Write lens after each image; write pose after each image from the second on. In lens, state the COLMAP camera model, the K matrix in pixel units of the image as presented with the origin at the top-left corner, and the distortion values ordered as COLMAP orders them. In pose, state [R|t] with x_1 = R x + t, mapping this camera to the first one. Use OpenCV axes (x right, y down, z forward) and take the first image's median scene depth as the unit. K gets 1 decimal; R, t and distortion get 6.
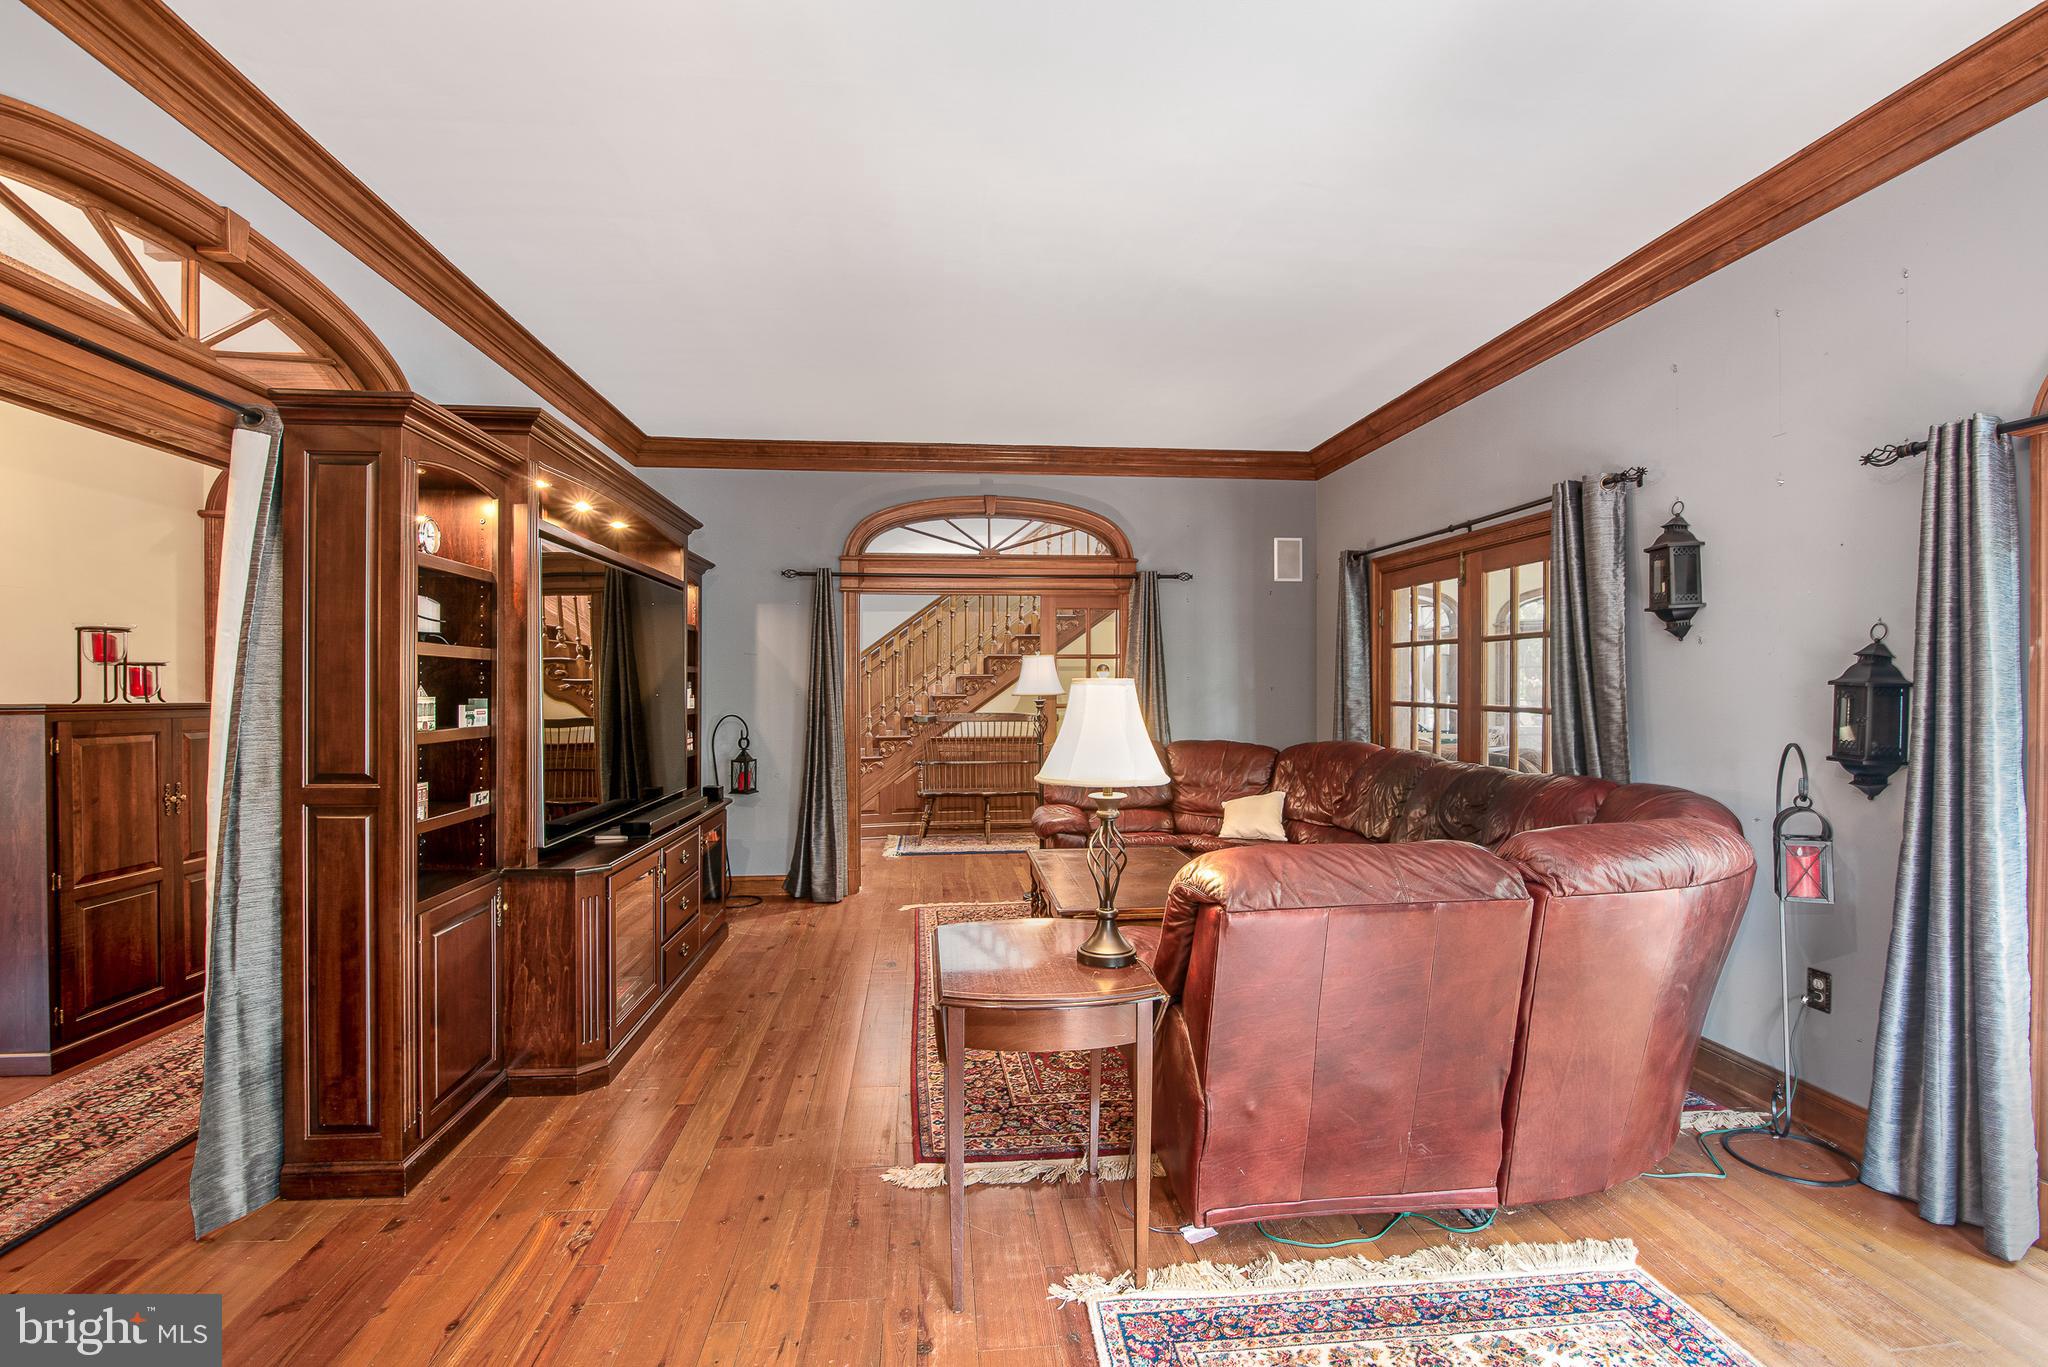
lens RADIAL K [[941.3, 0, 1019.4], [0, 941.3, 680.8], [0, 0, 1]] dist [-0.018408, 0.000207]
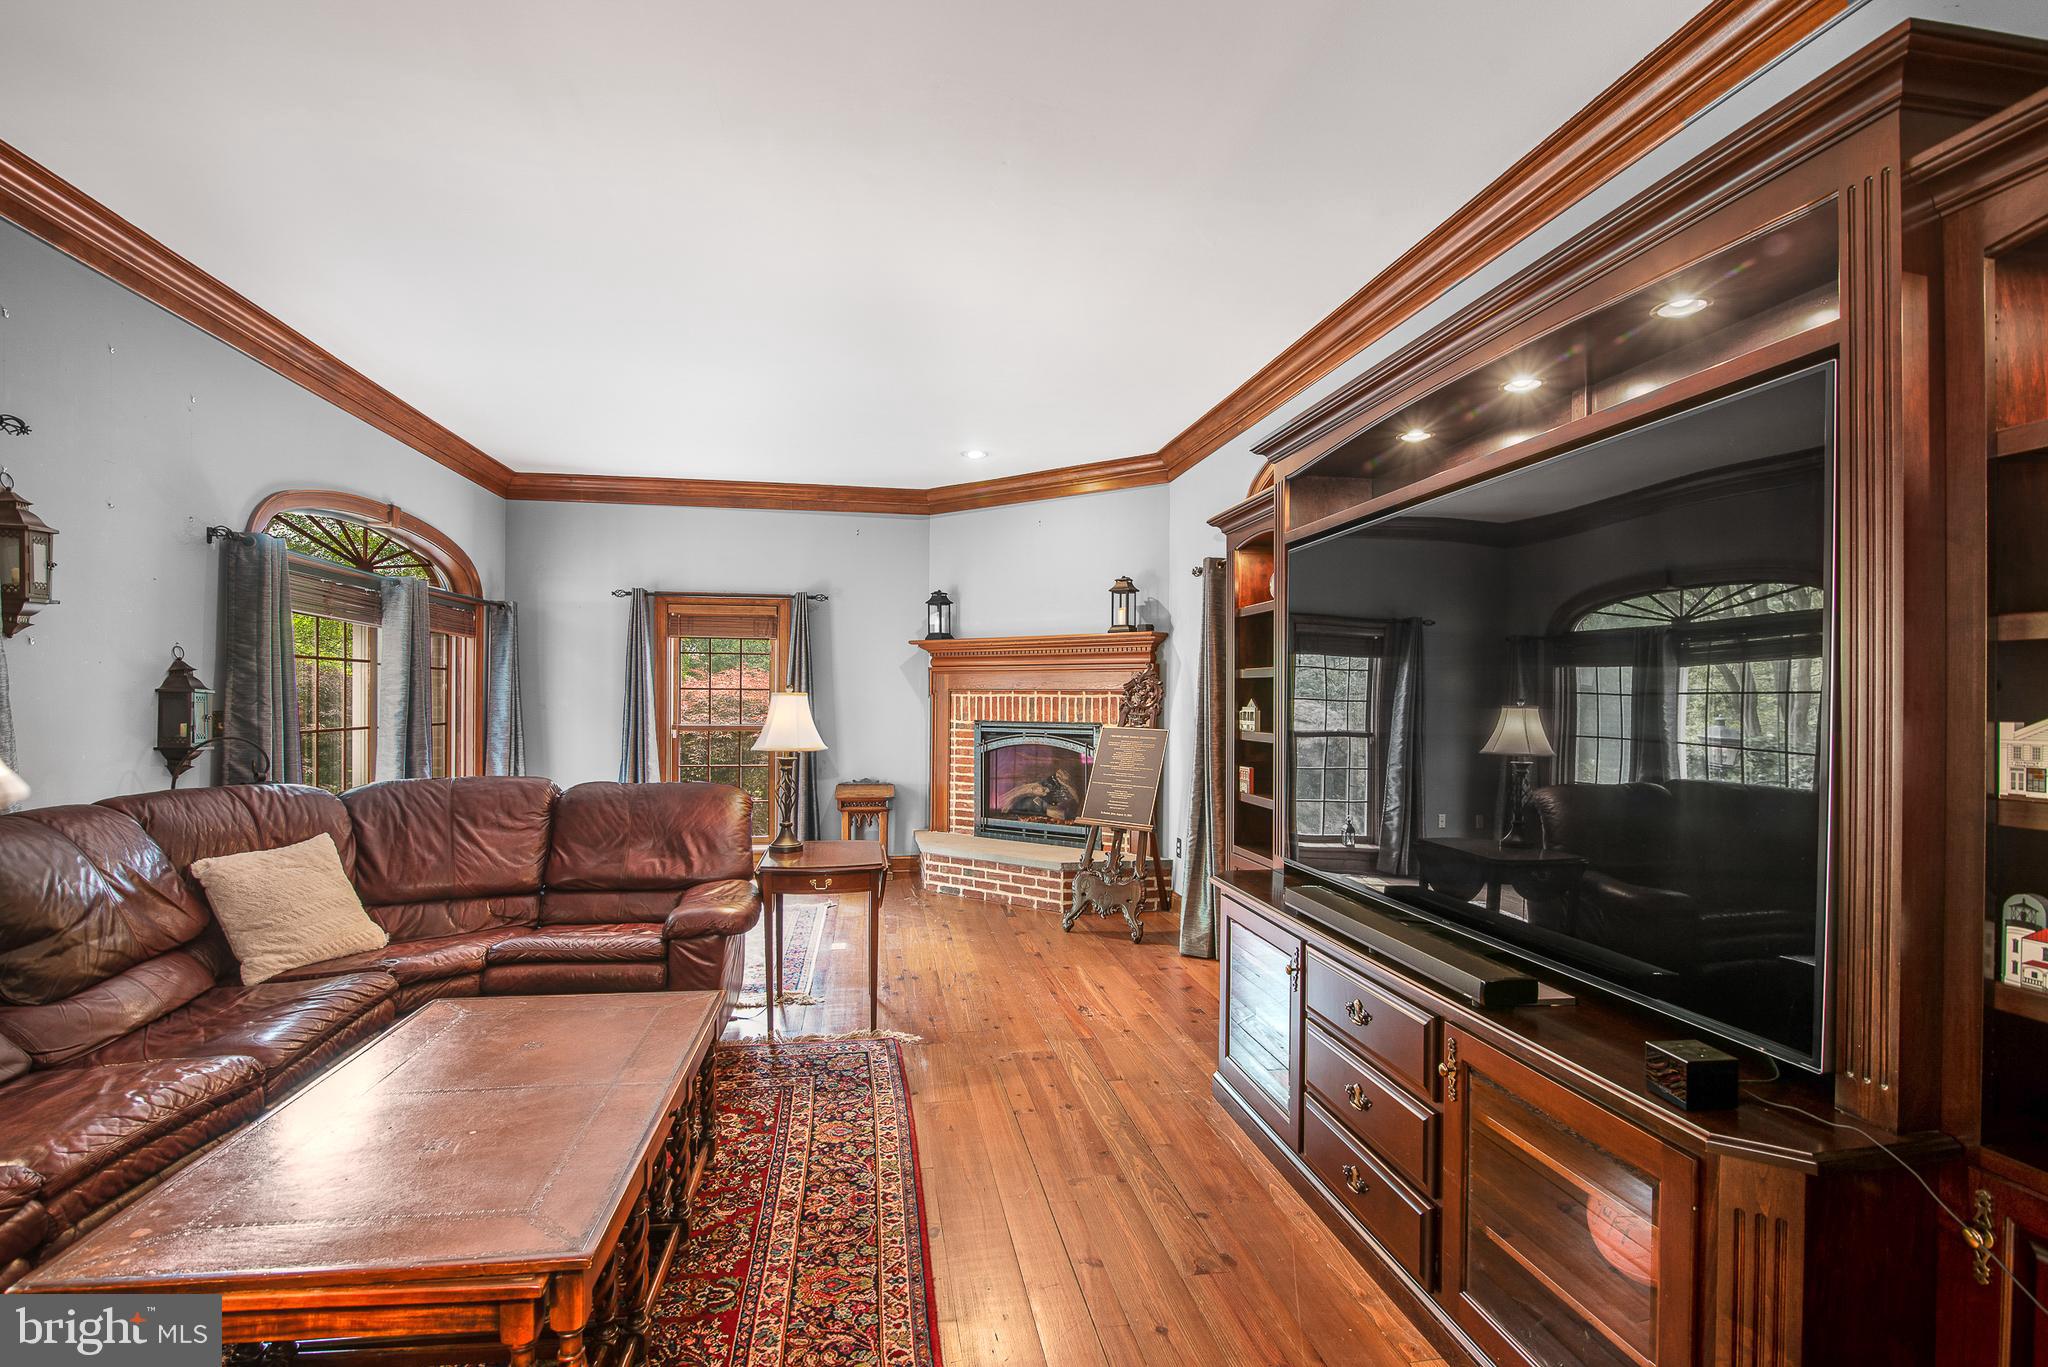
lens RADIAL K [[941.3, 0, 1022.1], [0, 941.3, 694.9], [0, 0, 1]] dist [-0.018408, 0.000207]
pose [[-0.997566, -0.007197, -0.069353, -0.180006], [-0.006479, 0.999923, -0.010577, 0.015348], [0.069424, -0.010101, -0.997536, 2.237802]]
